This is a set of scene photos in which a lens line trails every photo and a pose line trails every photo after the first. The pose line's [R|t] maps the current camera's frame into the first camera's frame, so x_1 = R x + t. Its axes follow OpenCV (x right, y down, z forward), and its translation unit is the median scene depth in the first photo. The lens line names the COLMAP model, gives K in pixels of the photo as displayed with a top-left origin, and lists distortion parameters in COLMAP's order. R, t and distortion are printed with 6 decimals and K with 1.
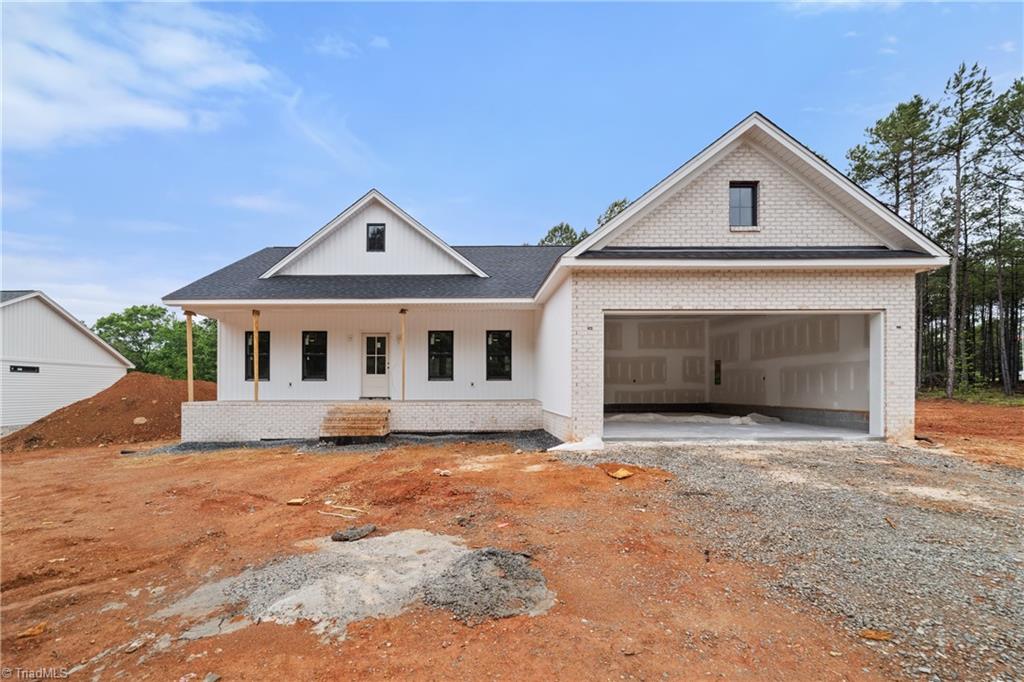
lens RADIAL K [[391.5, 0, 467.2], [0, 391.5, 389.7], [0, 0, 1]] dist [-0.010022, 0.001981]
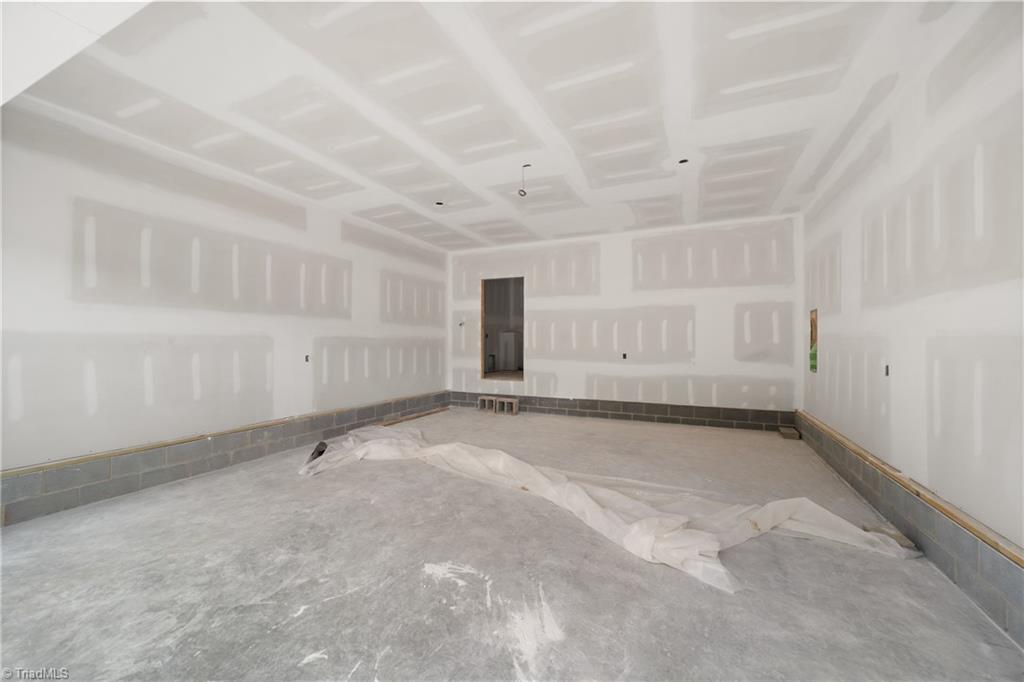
lens RADIAL K [[391.5, 0, 515.3], [0, 391.5, 342.6], [0, 0, 1]] dist [-0.010022, 0.001981]
pose [[0.914186, 0.005686, -0.405255, 0.667242], [-0.006654, 0.999977, -0.000981, -0.050819], [0.405240, 0.003594, 0.914203, 0.650606]]
